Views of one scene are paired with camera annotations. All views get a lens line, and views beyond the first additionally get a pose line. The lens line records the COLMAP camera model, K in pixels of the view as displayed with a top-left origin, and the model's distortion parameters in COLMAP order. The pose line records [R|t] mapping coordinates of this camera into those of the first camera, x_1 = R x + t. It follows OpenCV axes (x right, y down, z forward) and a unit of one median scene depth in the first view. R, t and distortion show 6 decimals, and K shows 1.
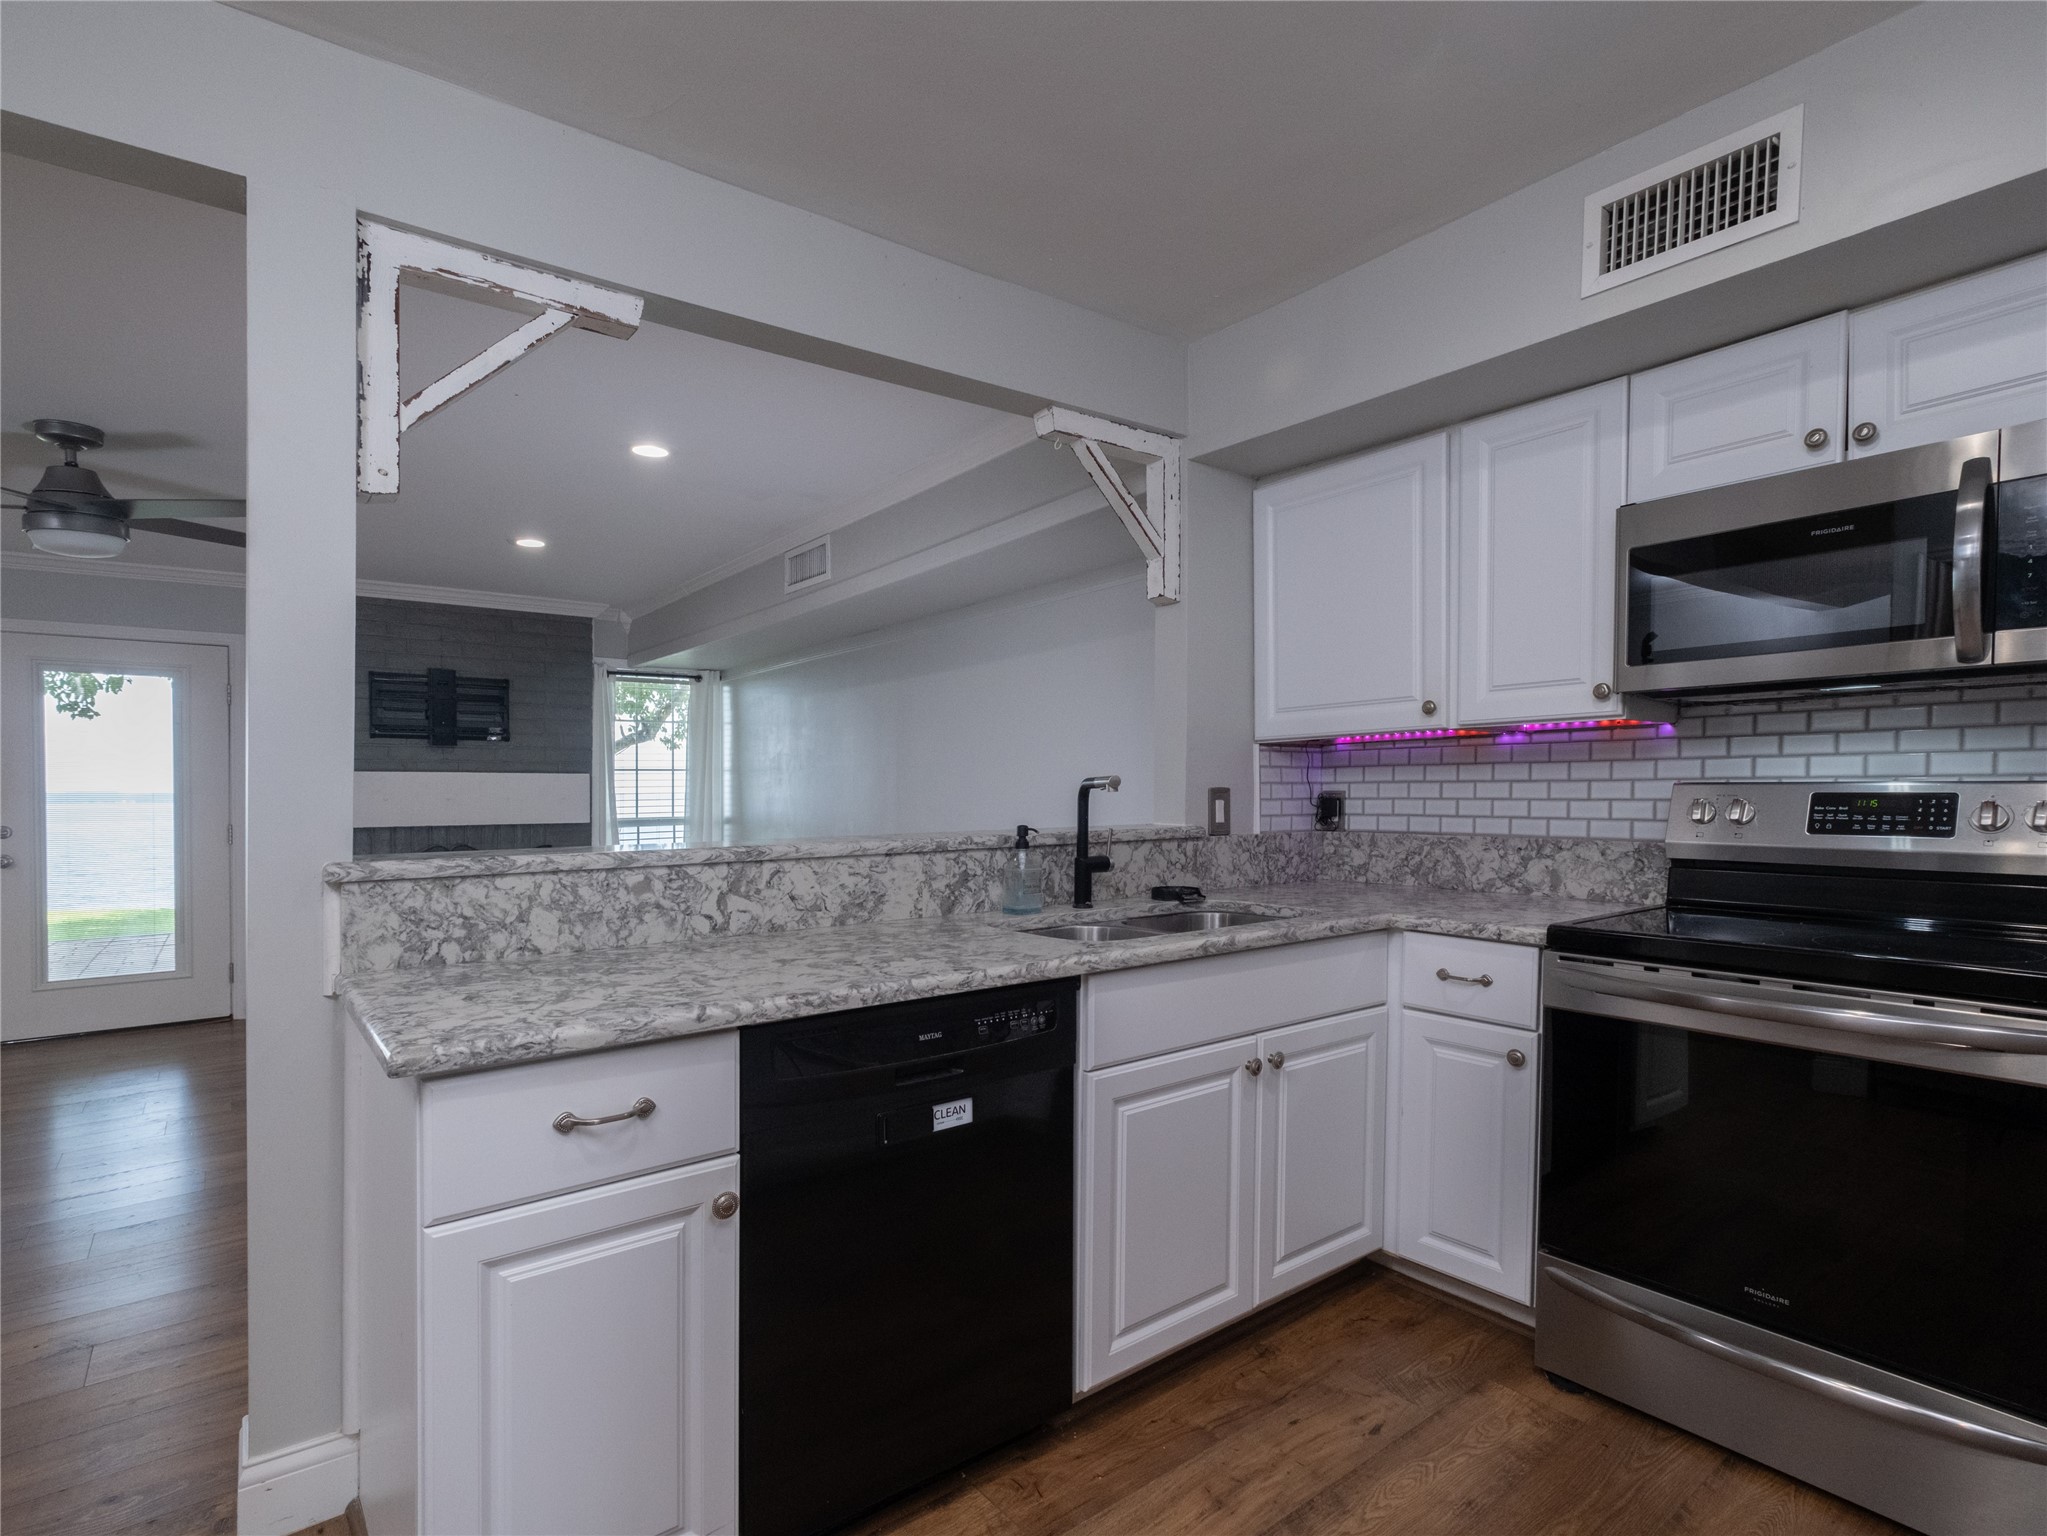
lens RADIAL K [[1007.0, 0, 1028.0], [0, 1007.0, 802.8], [0, 0, 1]] dist [0.000065, -0.003114]
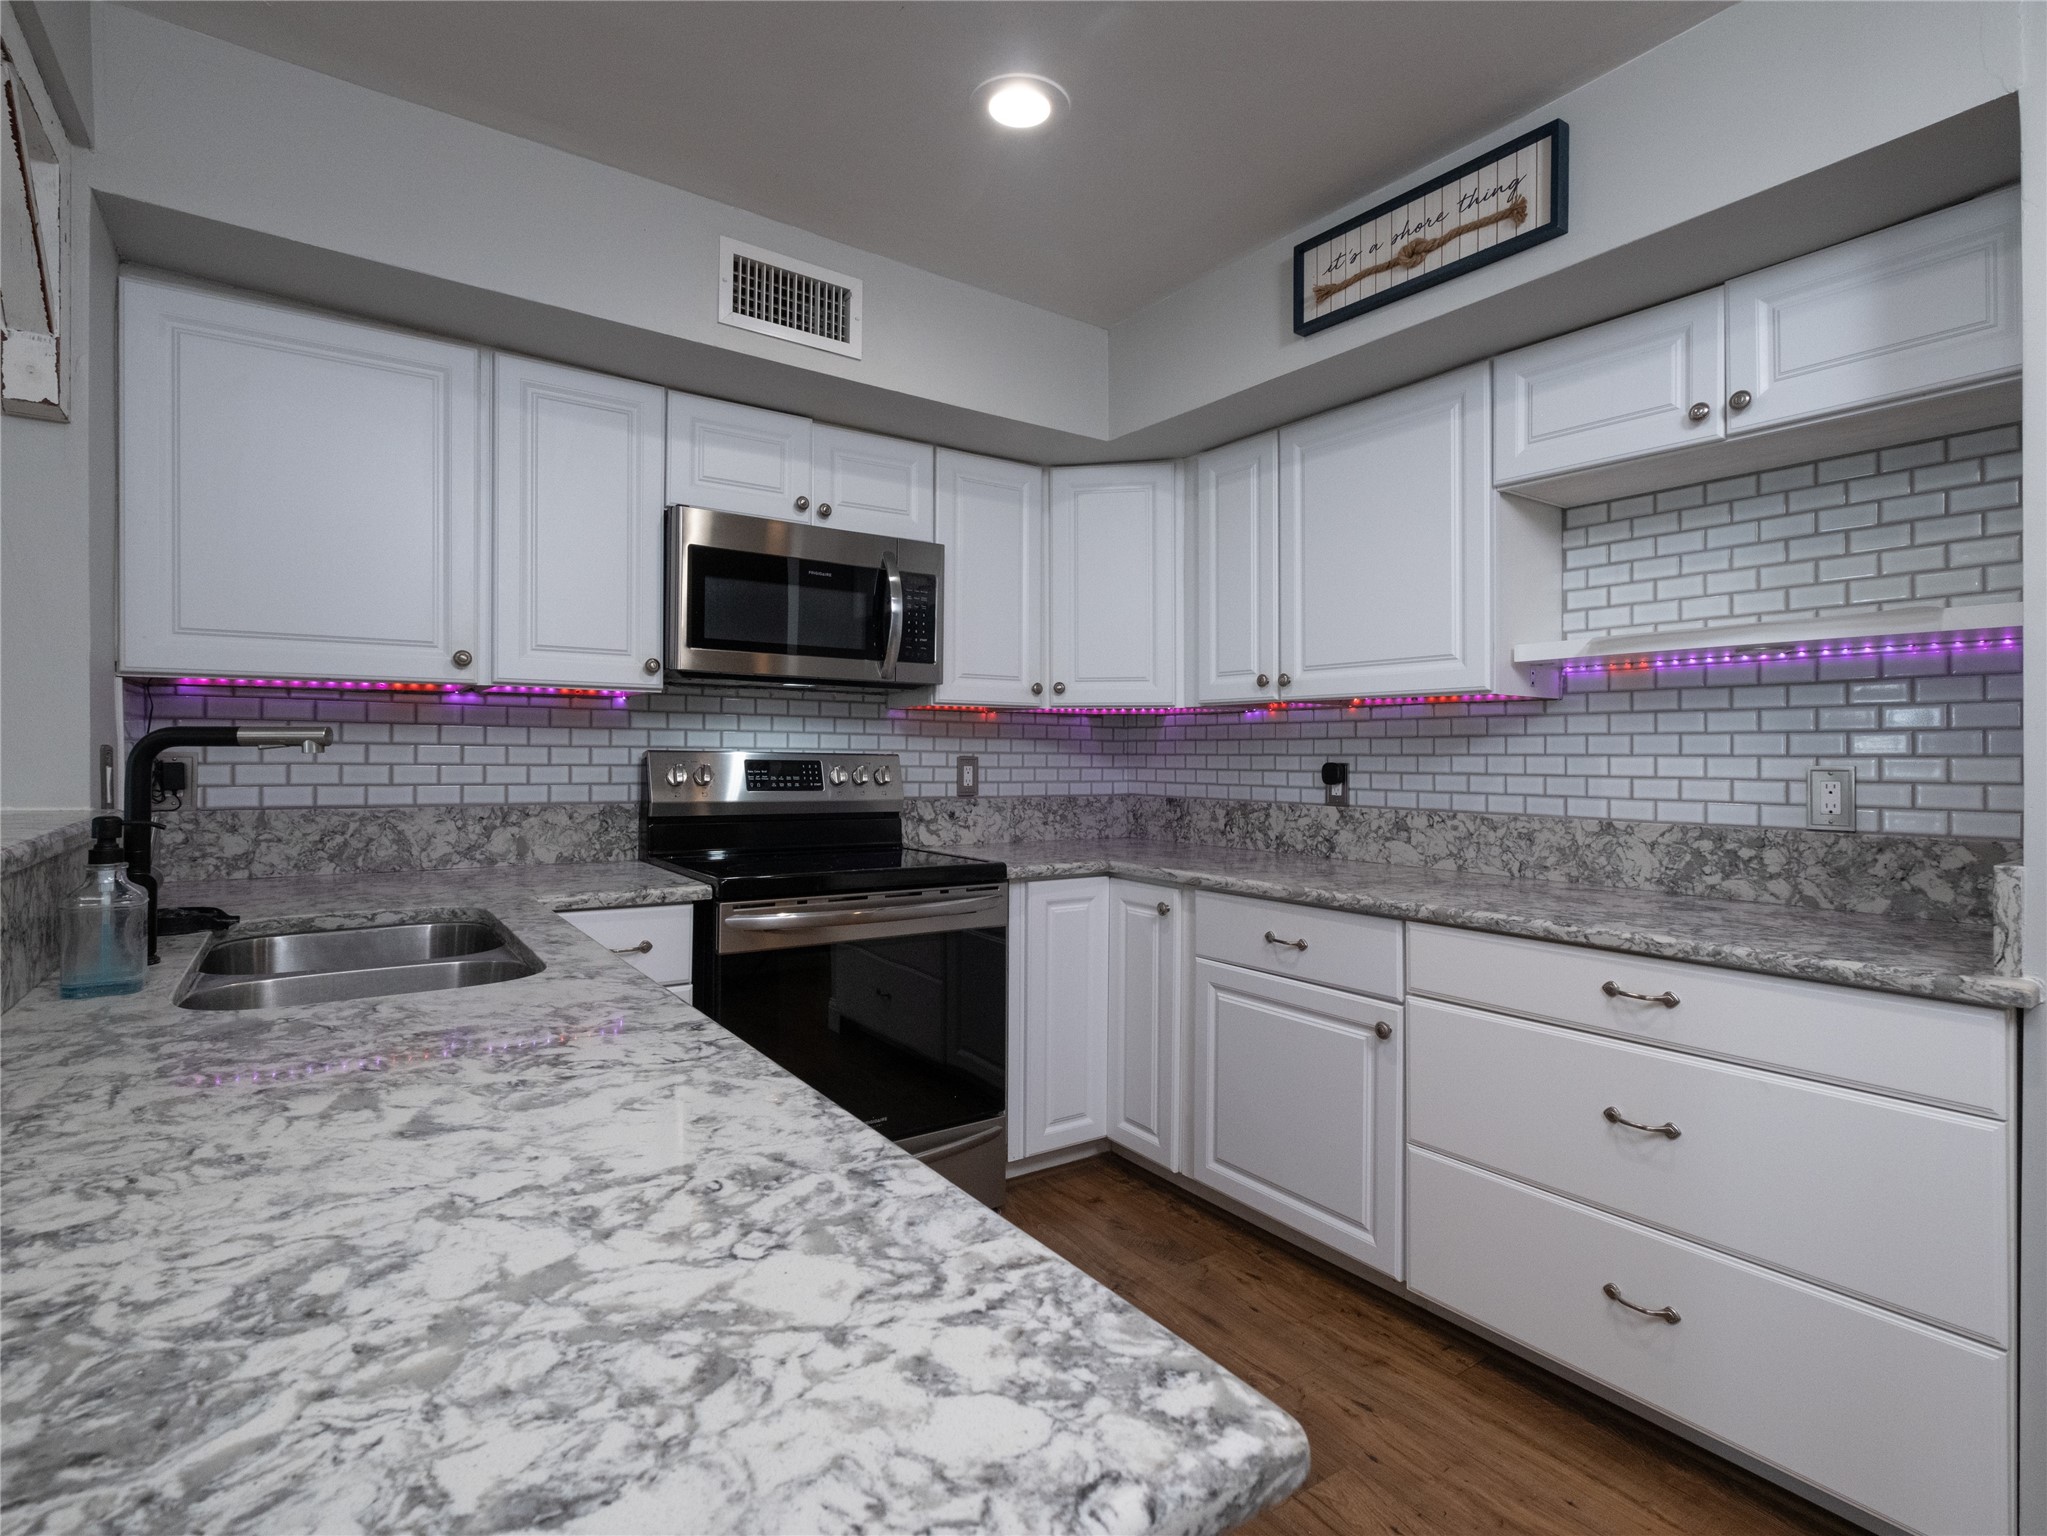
lens RADIAL K [[1007.0, 0, 1039.7], [0, 1007.0, 743.5], [0, 0, 1]] dist [0.000065, -0.003114]
pose [[0.059094, 0.019929, 0.998053, -0.451633], [0.002309, 0.999795, -0.020101, -0.003691], [-0.998250, 0.003493, 0.059036, 0.469448]]
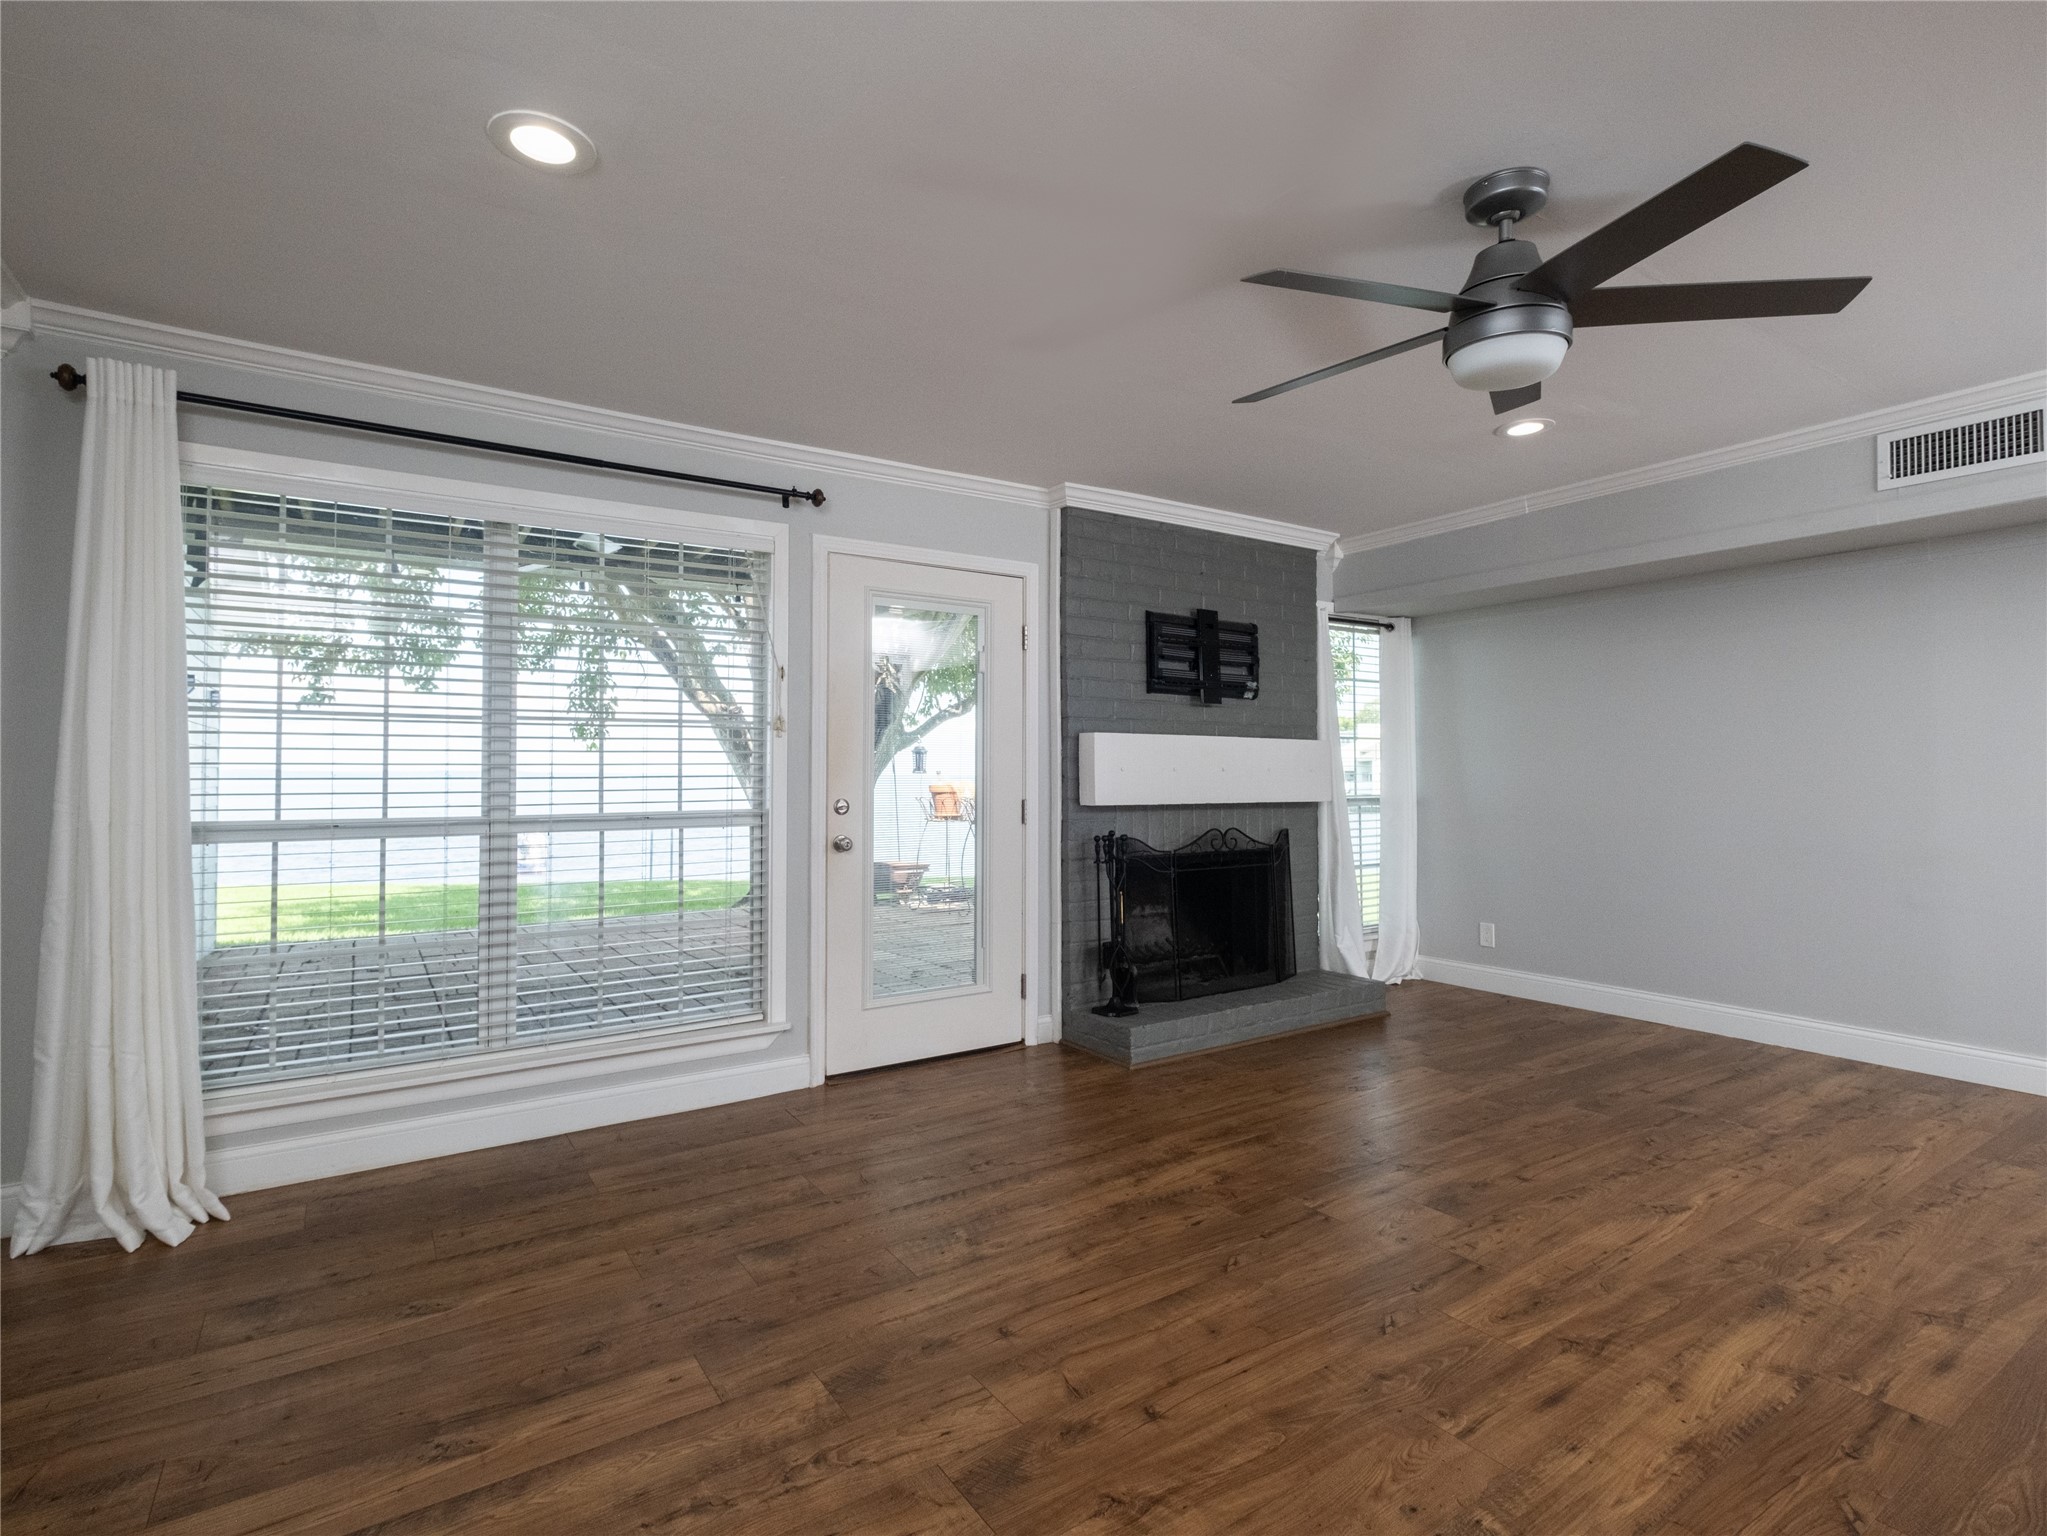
lens RADIAL K [[1007.0, 0, 1001.4], [0, 1007.0, 768.9], [0, 0, 1]] dist [0.000065, -0.003114]
pose [[0.996033, 0.005338, -0.088828, -1.600982], [-0.006534, 0.999892, -0.013177, 0.015817], [0.088748, 0.013705, 0.995960, 0.423562]]
